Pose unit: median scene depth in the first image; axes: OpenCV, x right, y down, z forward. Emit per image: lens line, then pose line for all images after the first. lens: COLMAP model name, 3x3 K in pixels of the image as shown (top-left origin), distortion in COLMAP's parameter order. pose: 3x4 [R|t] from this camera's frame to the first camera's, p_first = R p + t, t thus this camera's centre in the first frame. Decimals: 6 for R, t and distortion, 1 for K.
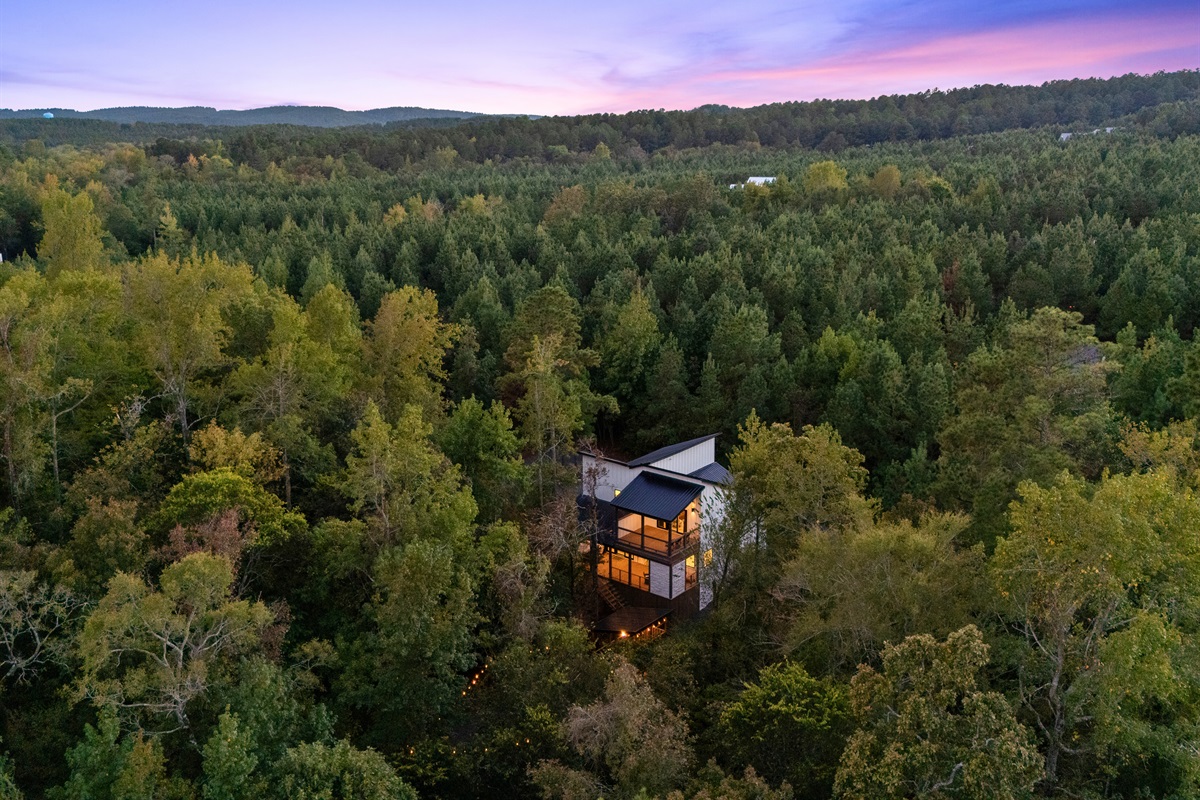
lens RADIAL K [[1095.4, 0, 604.0], [0, 1095.4, 399.8], [0, 0, 1]] dist [0.043913, 0.000000]
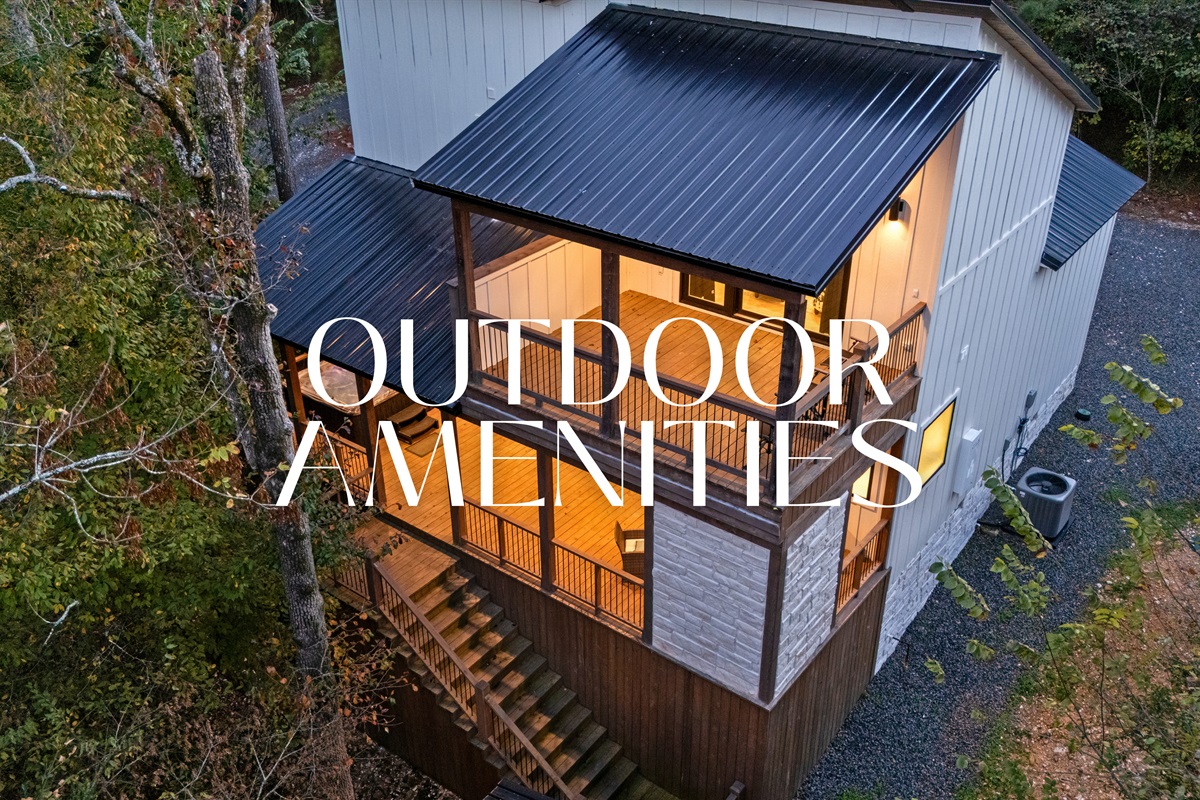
lens RADIAL K [[1095.4, 0, 599.1], [0, 1095.4, 404.6], [0, 0, 1]] dist [0.043913, 0.000000]
pose [[0.999002, -0.025854, 0.036436, 0.026579], [0.015351, 0.964534, 0.263511, 0.083244], [-0.041956, -0.262689, 0.963968, 0.821074]]
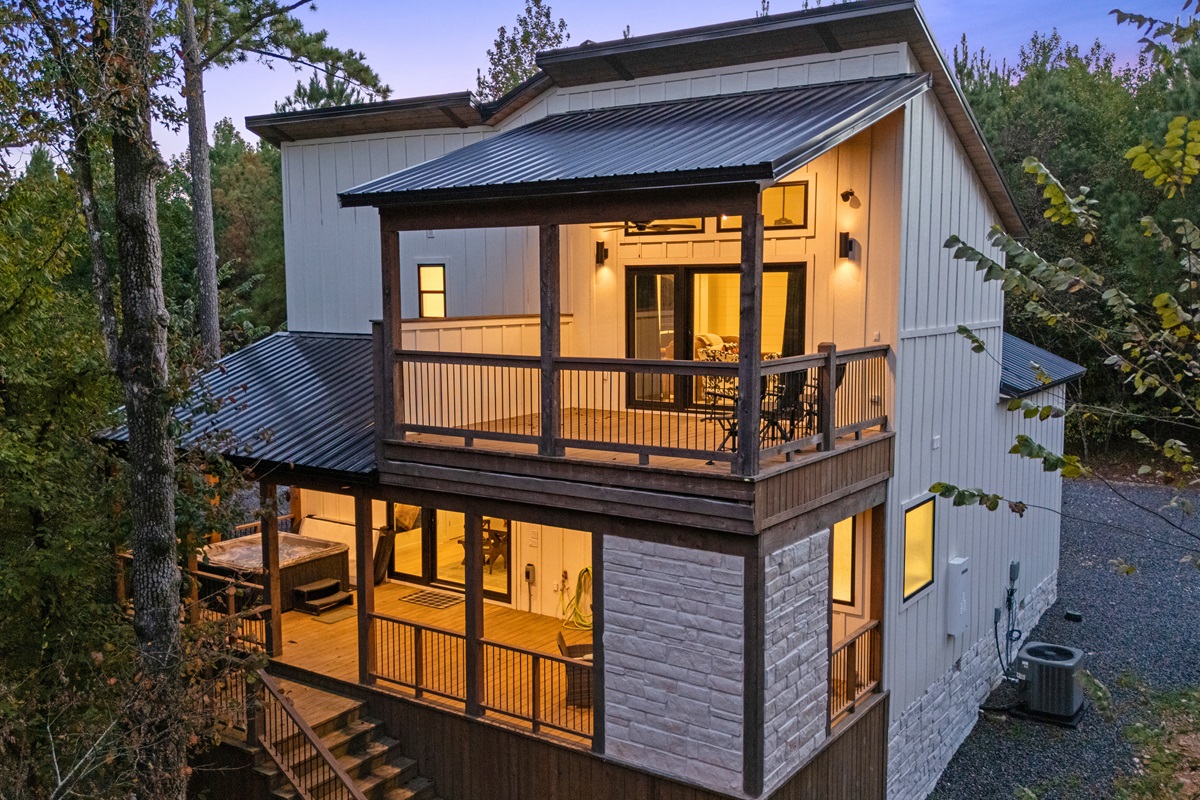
lens RADIAL K [[1095.4, 0, 601.5], [0, 1095.4, 398.5], [0, 0, 1]] dist [0.043913, 0.000000]
pose [[0.995126, -0.009304, 0.098176, 0.026902], [0.024477, 0.987688, -0.154507, 0.149101], [-0.095530, 0.156157, 0.983102, 0.837934]]
